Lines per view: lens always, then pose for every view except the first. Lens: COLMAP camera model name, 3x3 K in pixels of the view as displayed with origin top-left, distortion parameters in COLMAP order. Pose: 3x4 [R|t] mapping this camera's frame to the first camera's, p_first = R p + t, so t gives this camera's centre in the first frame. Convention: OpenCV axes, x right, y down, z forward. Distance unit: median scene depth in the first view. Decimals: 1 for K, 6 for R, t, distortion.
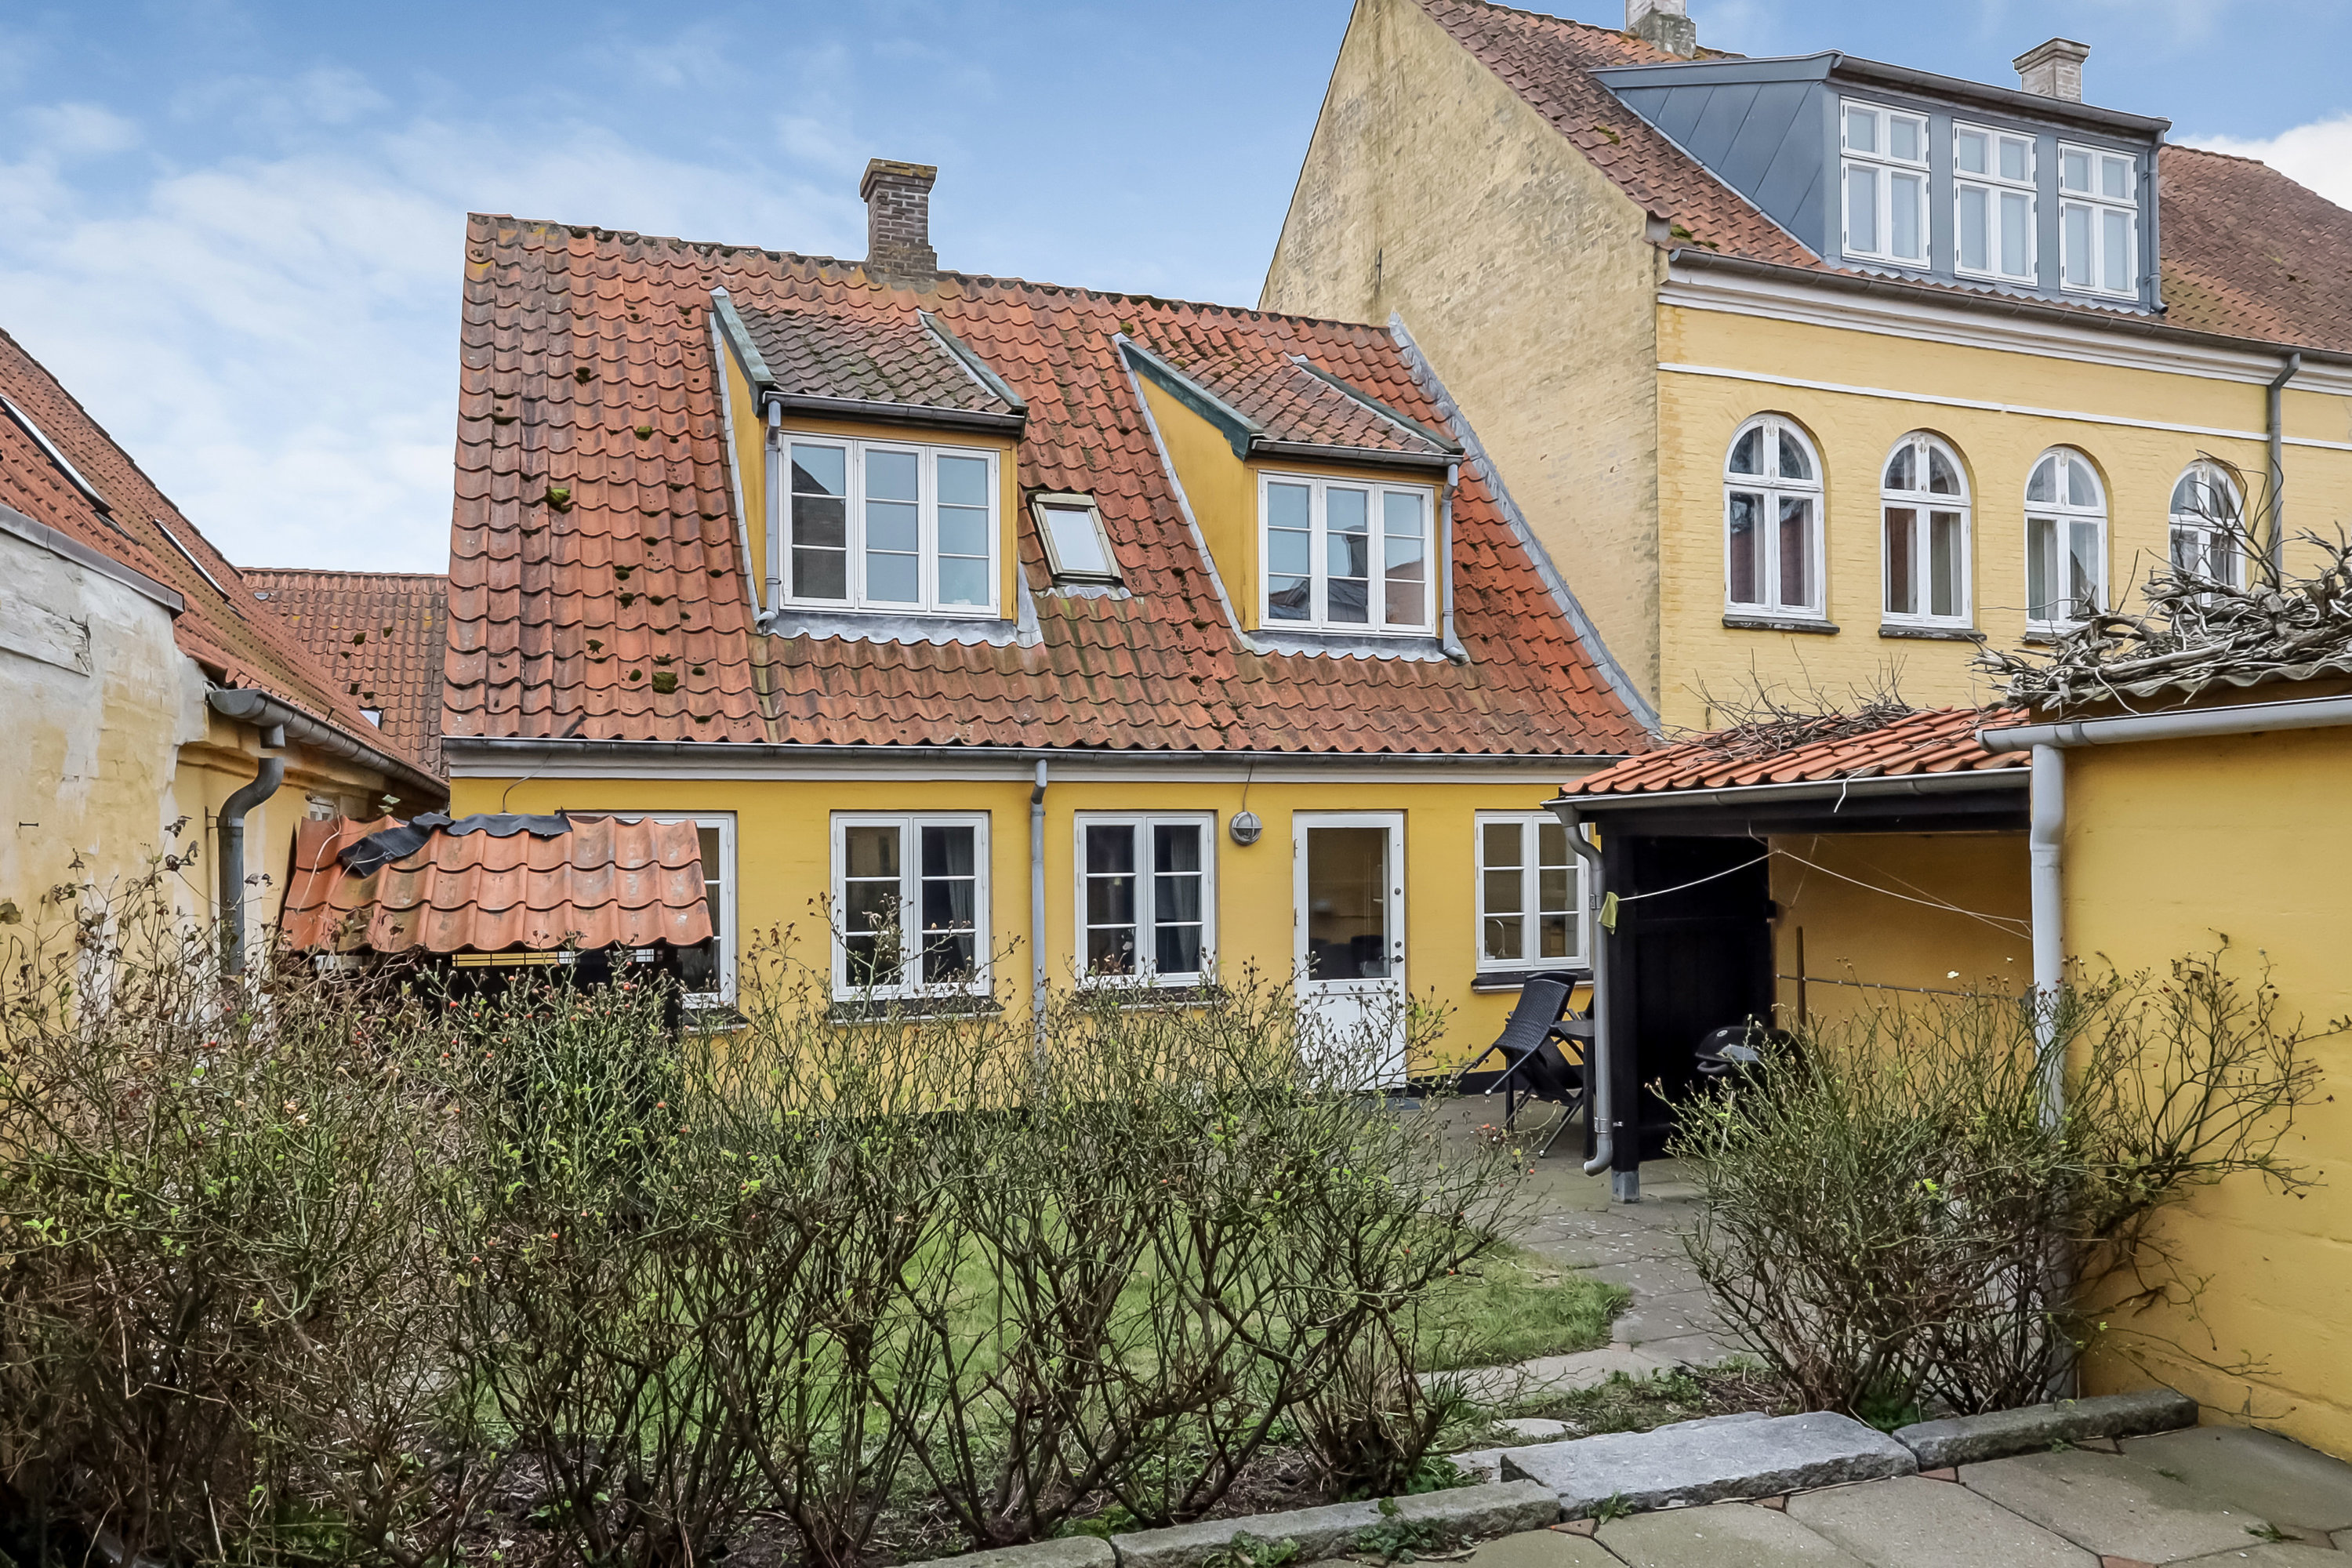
lens RADIAL K [[1521.3, 0, 1105.4], [0, 1521.3, 785.0], [0, 0, 1]] dist [-0.006968, -0.001363]
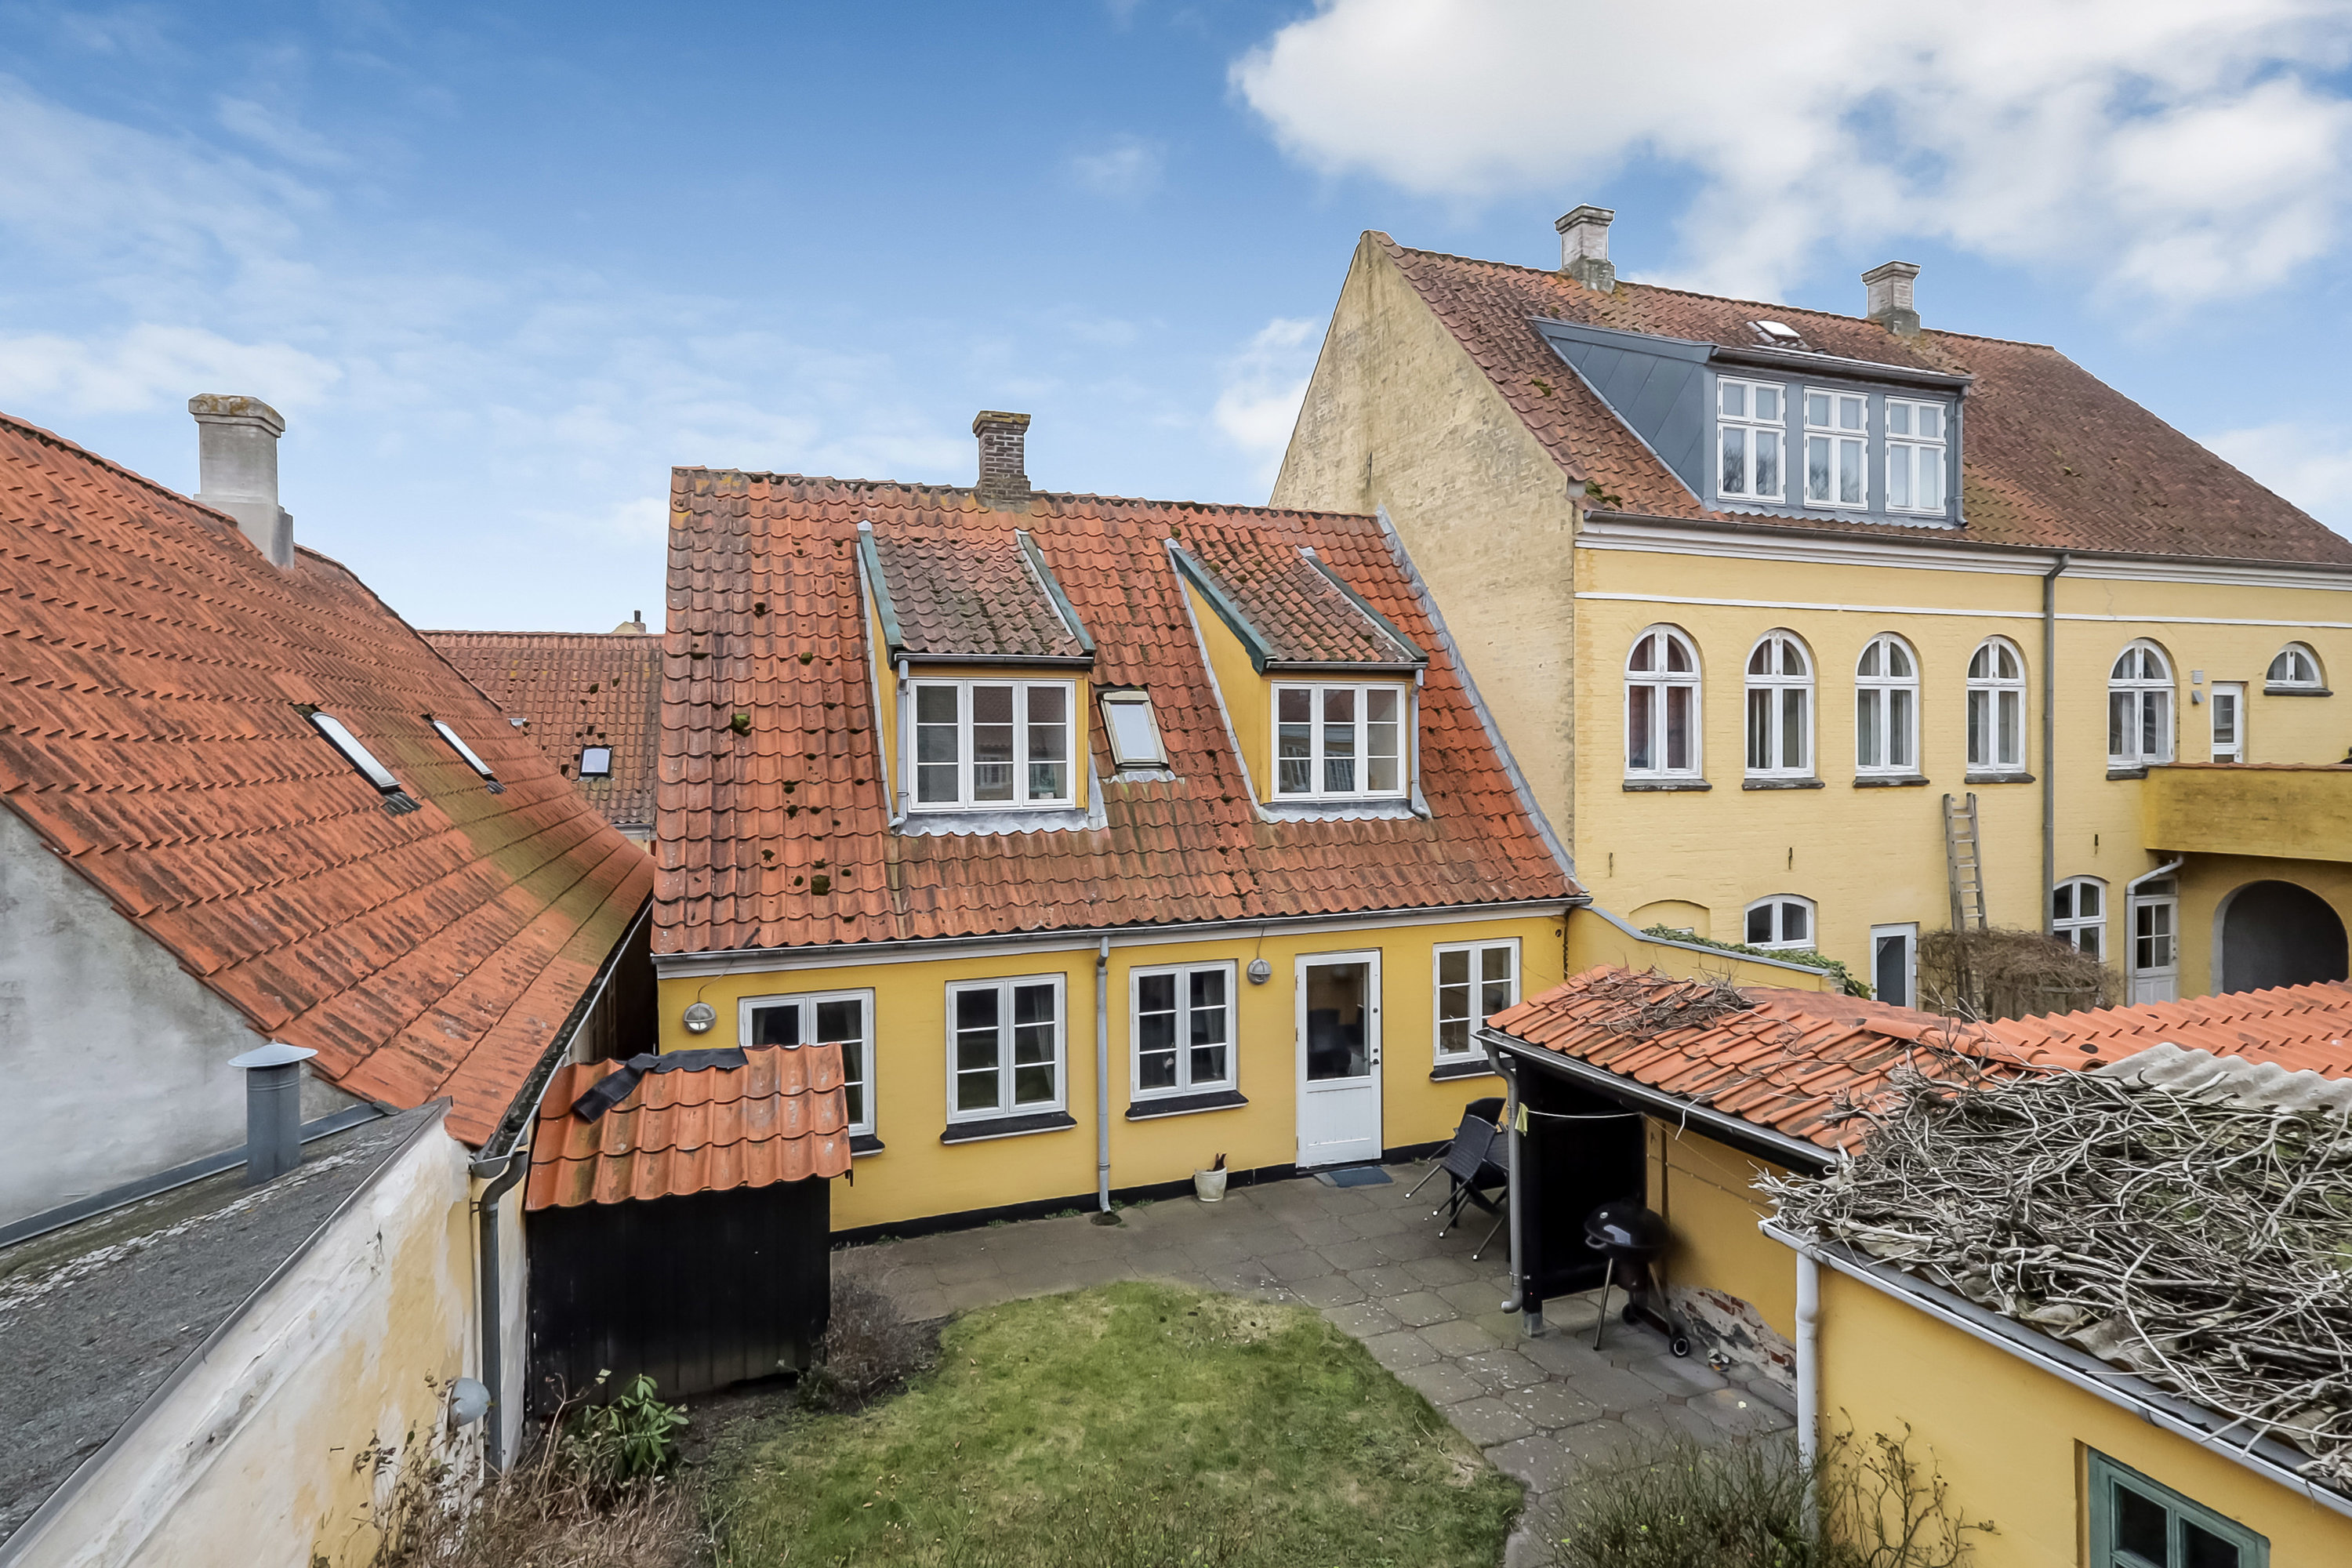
lens RADIAL K [[1173.5, 0, 1179.9], [0, 1173.5, 707.6], [0, 0, 1]] dist [0.001999, 0.000096]
pose [[0.999993, 0.000882, 0.003744, 0.016044], [-0.000933, 0.999909, 0.013471, -0.185289], [-0.003732, -0.013474, 0.999902, -0.020166]]
